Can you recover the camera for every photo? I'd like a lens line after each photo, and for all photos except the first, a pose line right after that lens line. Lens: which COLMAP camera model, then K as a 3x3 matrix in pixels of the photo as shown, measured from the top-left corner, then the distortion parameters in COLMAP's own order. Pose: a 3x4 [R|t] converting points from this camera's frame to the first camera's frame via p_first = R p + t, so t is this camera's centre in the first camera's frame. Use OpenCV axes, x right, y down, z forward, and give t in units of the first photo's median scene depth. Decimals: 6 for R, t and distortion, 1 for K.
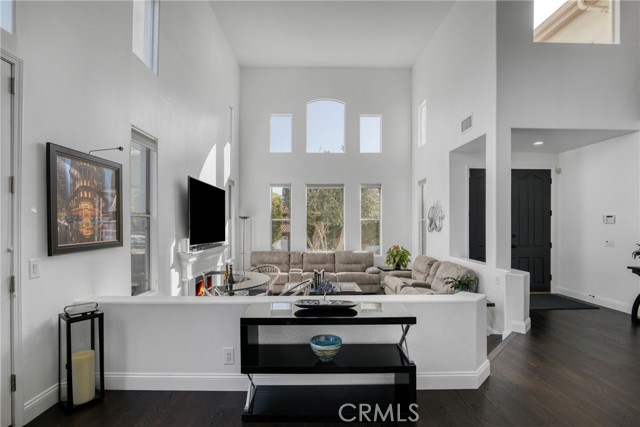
lens RADIAL K [[305.0, 0, 318.2], [0, 305.0, 218.9], [0, 0, 1]] dist [-0.002043, 0.000038]
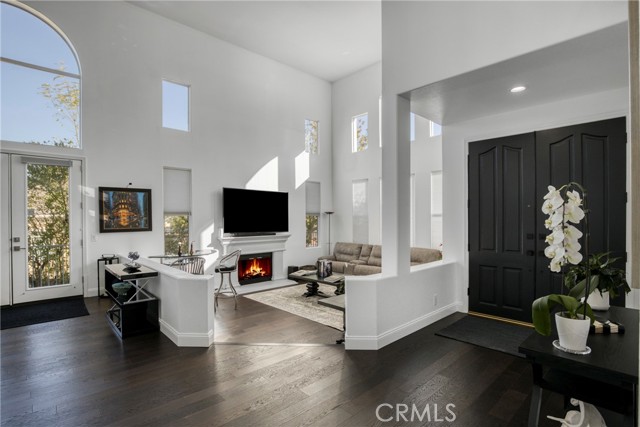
lens RADIAL K [[305.0, 0, 318.2], [0, 305.0, 218.9], [0, 0, 1]] dist [-0.002043, 0.000038]
pose [[0.671039, 0.002339, -0.741419, 1.555202], [0.014851, 0.999752, 0.016595, -0.004586], [0.741274, -0.022147, 0.670837, 0.493543]]
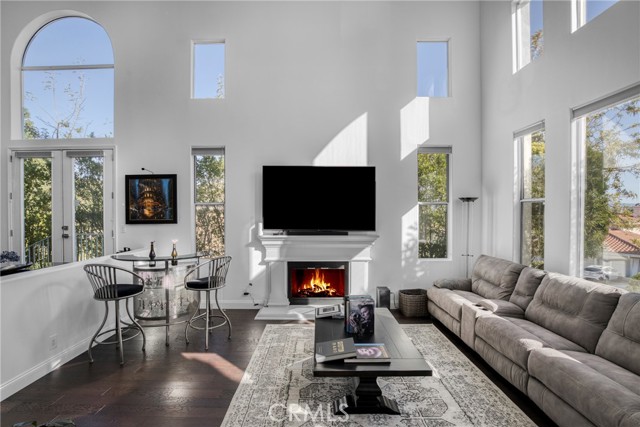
lens RADIAL K [[297.5, 0, 320.0], [0, 297.5, 213.5], [0, 0, 1]] dist [-0.014139, -0.000067]
pose [[-0.015423, 0.018049, -0.999718, 0.983564], [0.018568, 0.999670, 0.017761, 0.021248], [0.999709, -0.018288, -0.015753, 1.854804]]
